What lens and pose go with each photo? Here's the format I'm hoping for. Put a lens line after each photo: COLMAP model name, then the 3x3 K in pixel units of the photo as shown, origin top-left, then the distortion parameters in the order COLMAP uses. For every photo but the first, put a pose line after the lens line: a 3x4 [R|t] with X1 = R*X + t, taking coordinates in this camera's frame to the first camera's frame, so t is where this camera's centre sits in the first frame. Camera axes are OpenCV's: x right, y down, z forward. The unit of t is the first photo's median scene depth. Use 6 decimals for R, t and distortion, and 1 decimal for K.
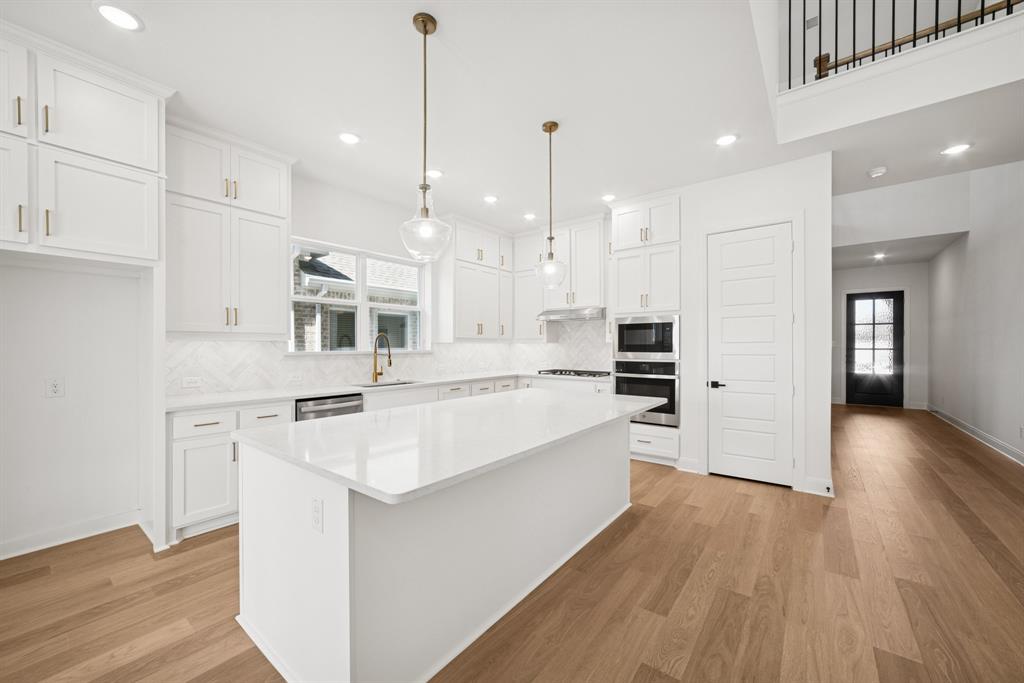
lens RADIAL K [[395.5, 0, 508.9], [0, 395.5, 343.2], [0, 0, 1]] dist [-0.007337, 0.000147]
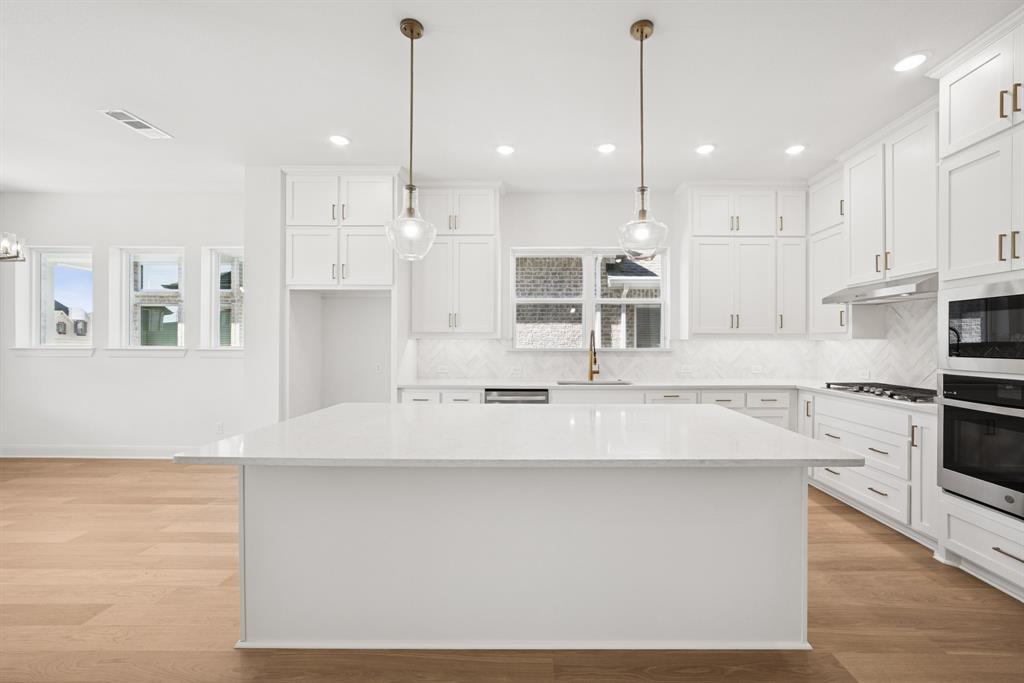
lens RADIAL K [[399.4, 0, 517.6], [0, 399.4, 340.0], [0, 0, 1]] dist [-0.009854, 0.000069]
pose [[0.615964, -0.003057, -0.787768, 0.310422], [0.001993, 0.999995, -0.002323, 0.000718], [0.787772, -0.000139, 0.615967, 0.235380]]
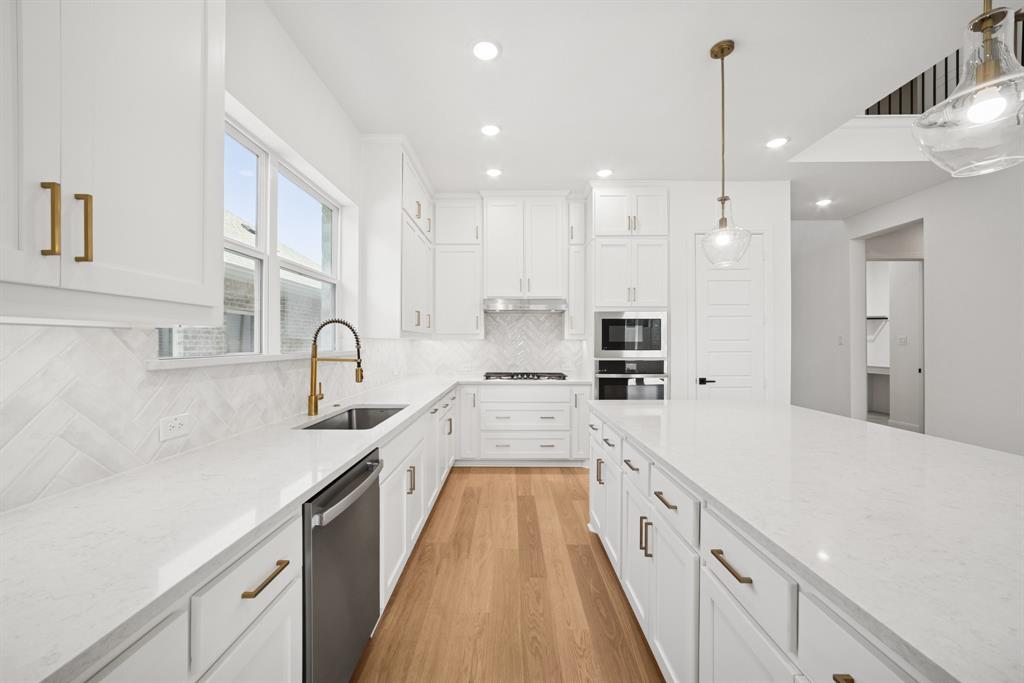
lens RADIAL K [[395.5, 0, 508.9], [0, 395.5, 343.2], [0, 0, 1]] dist [-0.007337, 0.000147]
pose [[0.782847, 0.000386, 0.622215, -0.423000], [-0.003316, 0.999988, 0.003553, 0.003972], [-0.622206, -0.004845, 0.782839, 0.417652]]
